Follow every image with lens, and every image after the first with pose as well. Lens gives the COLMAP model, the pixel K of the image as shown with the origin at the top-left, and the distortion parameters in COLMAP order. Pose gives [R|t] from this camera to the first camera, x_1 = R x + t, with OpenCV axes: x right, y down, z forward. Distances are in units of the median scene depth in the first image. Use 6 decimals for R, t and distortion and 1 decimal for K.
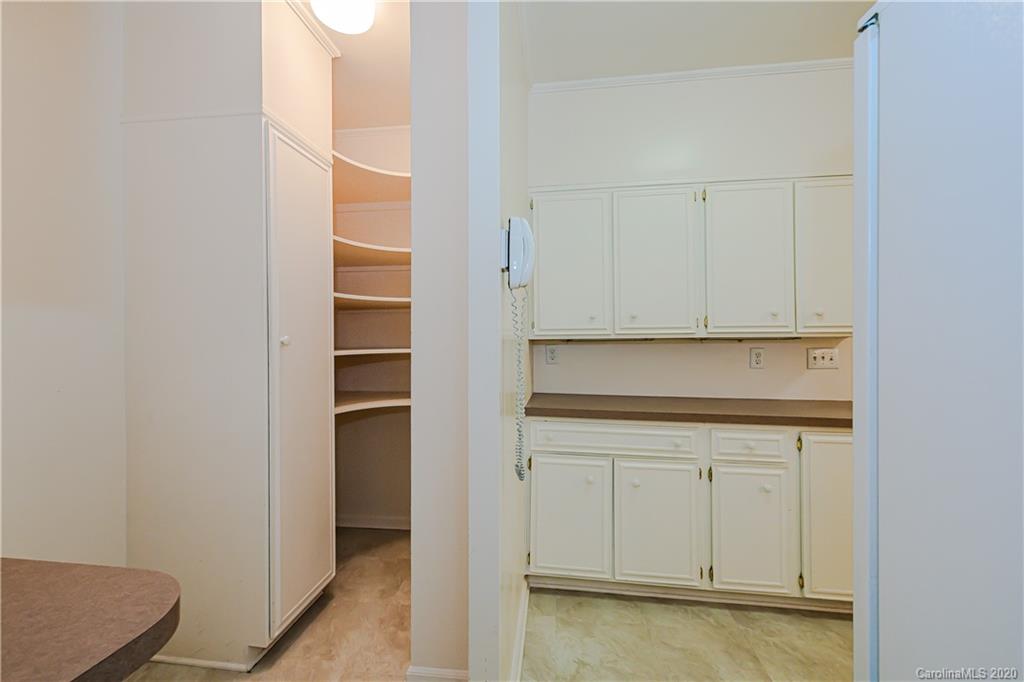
lens RADIAL K [[411.4, 0, 511.4], [0, 411.4, 339.9], [0, 0, 1]] dist [0.000641, 0.000289]
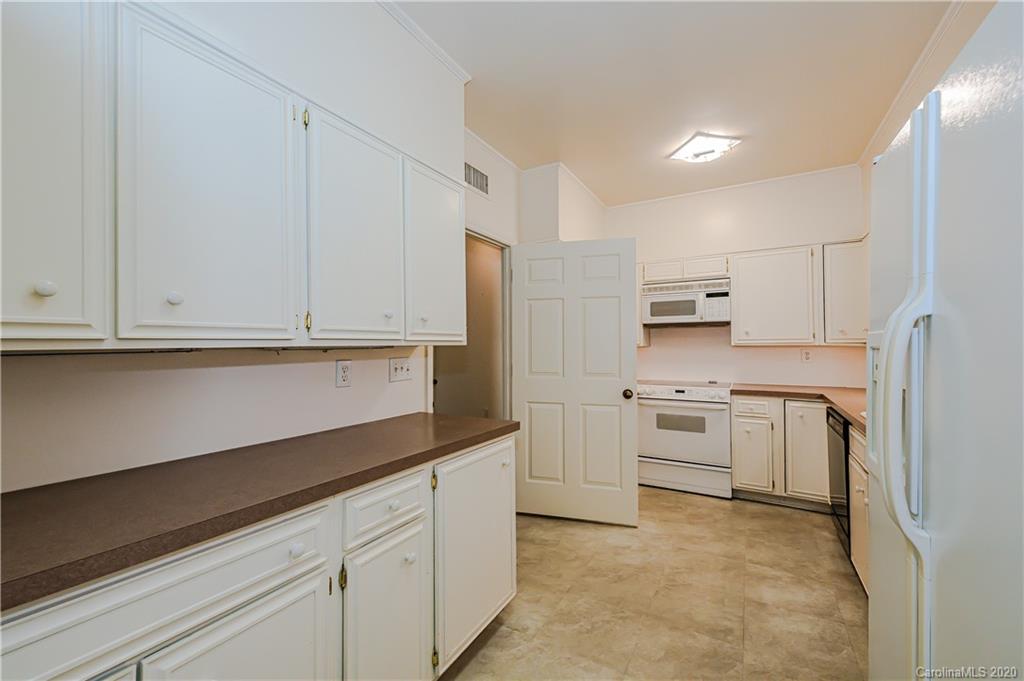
lens RADIAL K [[411.4, 0, 512.3], [0, 411.4, 336.8], [0, 0, 1]] dist [0.000641, 0.000289]
pose [[0.383324, 0.019996, 0.923398, 0.018867], [0.000019, 0.999765, -0.021658, -0.007189], [-0.923614, 0.008320, 0.383233, 0.490267]]
